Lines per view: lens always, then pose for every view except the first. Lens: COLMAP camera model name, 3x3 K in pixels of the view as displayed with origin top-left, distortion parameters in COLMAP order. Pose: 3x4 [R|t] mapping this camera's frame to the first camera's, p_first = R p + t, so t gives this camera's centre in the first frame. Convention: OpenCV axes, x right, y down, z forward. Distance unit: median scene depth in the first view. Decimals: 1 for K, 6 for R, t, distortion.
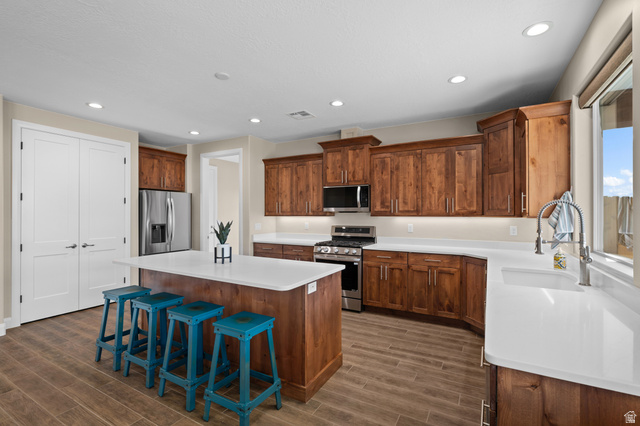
lens RADIAL K [[304.6, 0, 317.4], [0, 304.6, 212.7], [0, 0, 1]] dist [0.011504, -0.000069]
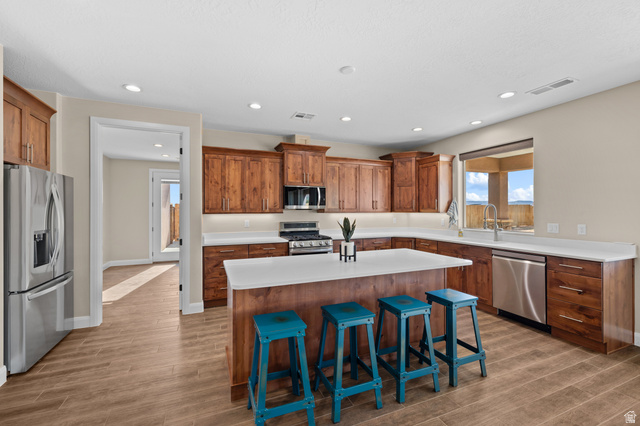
lens RADIAL K [[267.7, 0, 319.7], [0, 267.7, 210.2], [0, 0, 1]] dist [0.003548, 0.000281]
pose [[0.609178, 0.000156, 0.793034, -0.619340], [0.002056, 0.999996, -0.001775, 0.003275], [-0.793031, 0.002712, 0.609175, 0.326303]]
